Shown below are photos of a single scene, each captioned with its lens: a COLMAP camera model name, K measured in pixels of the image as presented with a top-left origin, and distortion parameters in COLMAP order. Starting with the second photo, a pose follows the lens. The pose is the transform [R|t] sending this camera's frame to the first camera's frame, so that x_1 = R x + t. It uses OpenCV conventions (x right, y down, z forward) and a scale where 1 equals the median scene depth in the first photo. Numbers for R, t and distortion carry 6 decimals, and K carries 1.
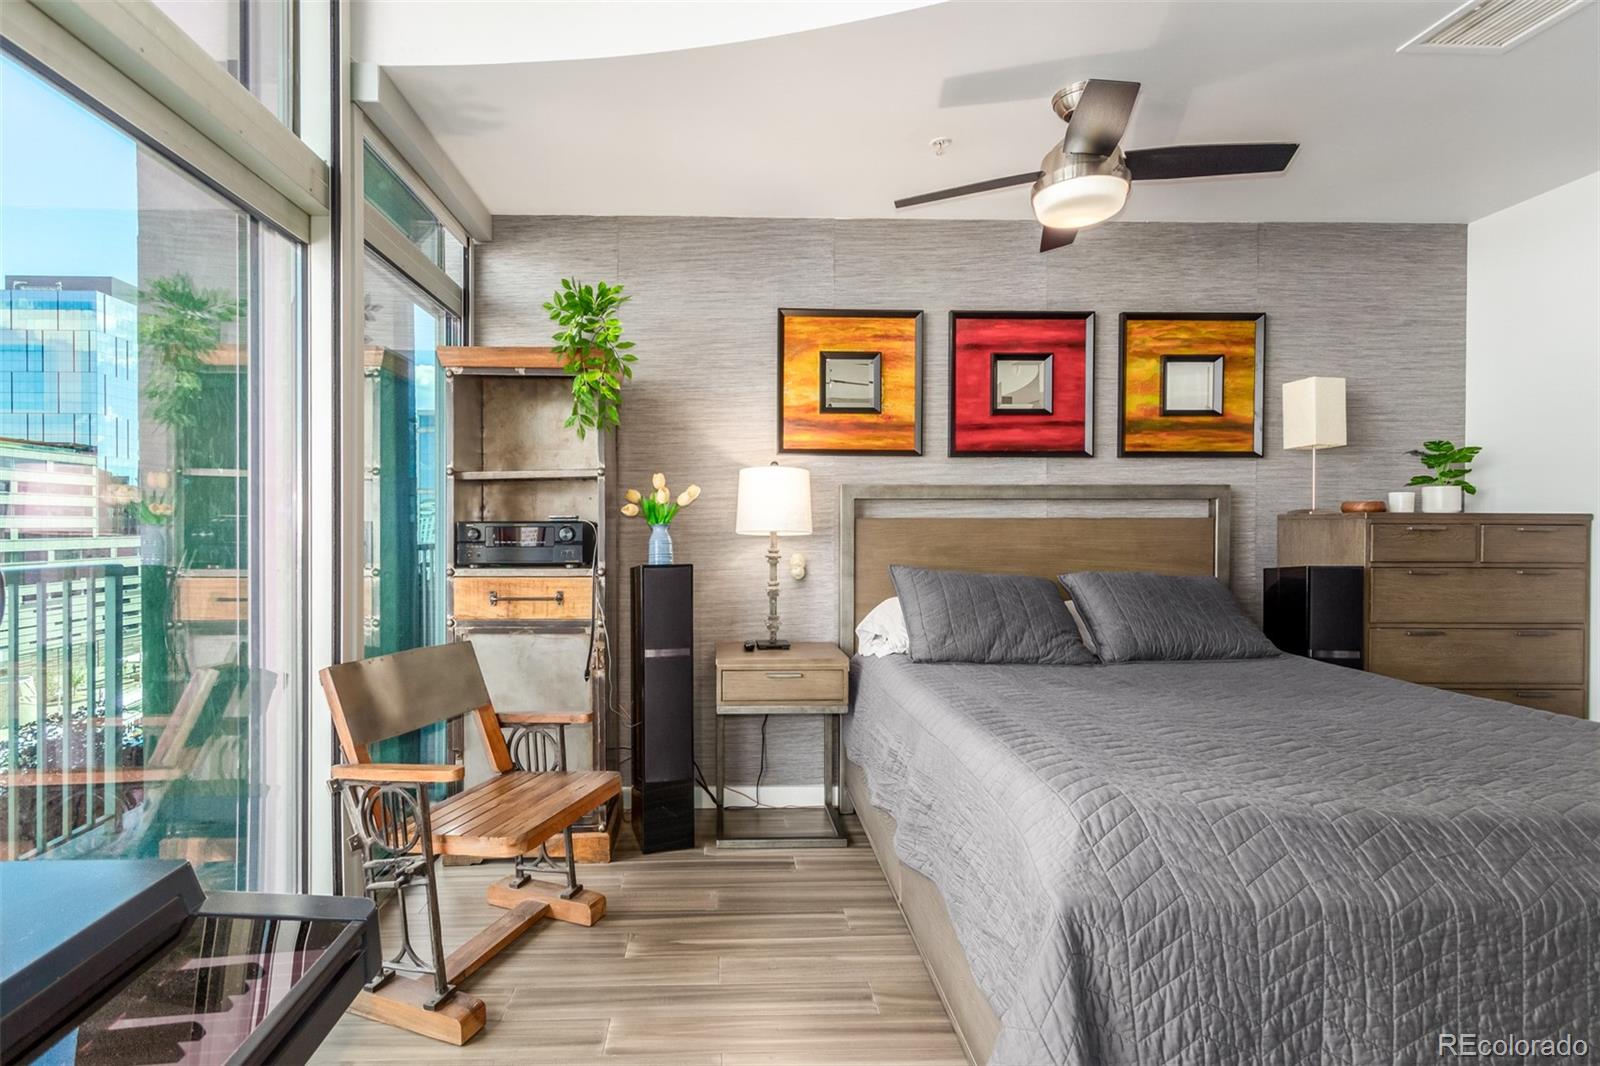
lens RADIAL K [[770.1, 0, 807.8], [0, 770.1, 516.6], [0, 0, 1]] dist [0.015088, -0.000840]
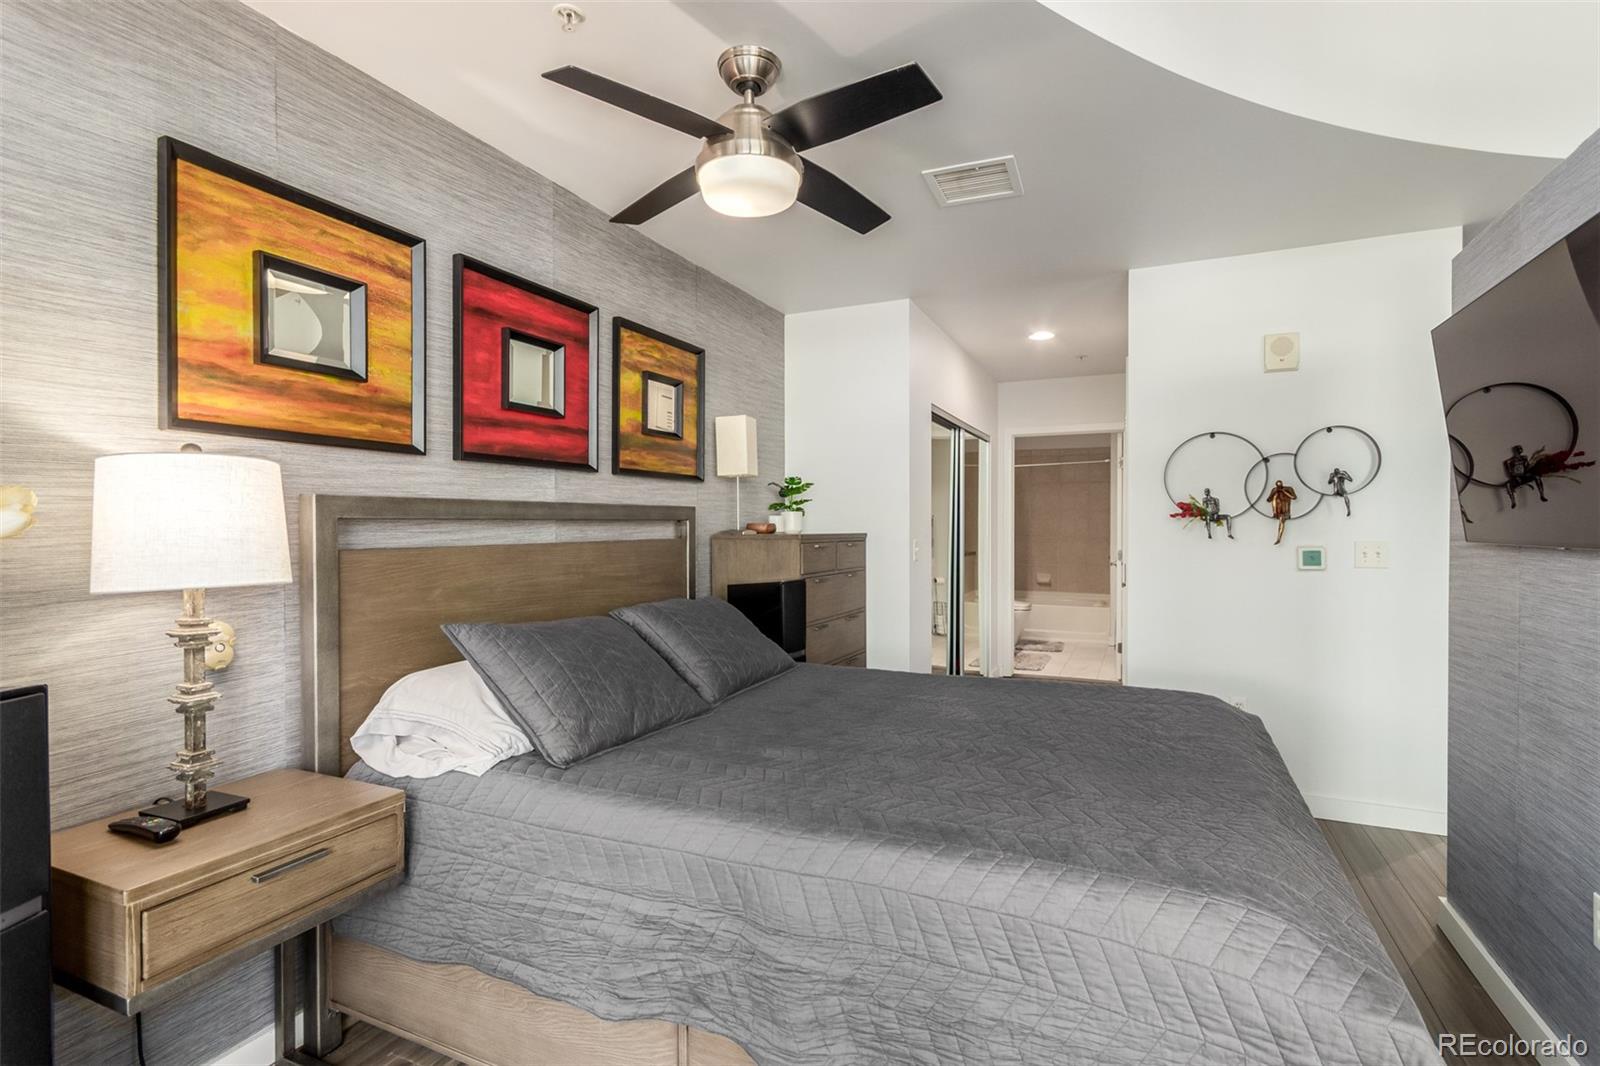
lens RADIAL K [[716.6, 0, 800.0], [0, 716.6, 533.0], [0, 0, 1]] dist [0.002386, 0.000754]
pose [[0.493725, -0.010579, 0.869554, -0.235464], [-0.006767, 0.999849, 0.016006, -0.022126], [-0.869592, -0.013787, 0.493578, 0.394742]]
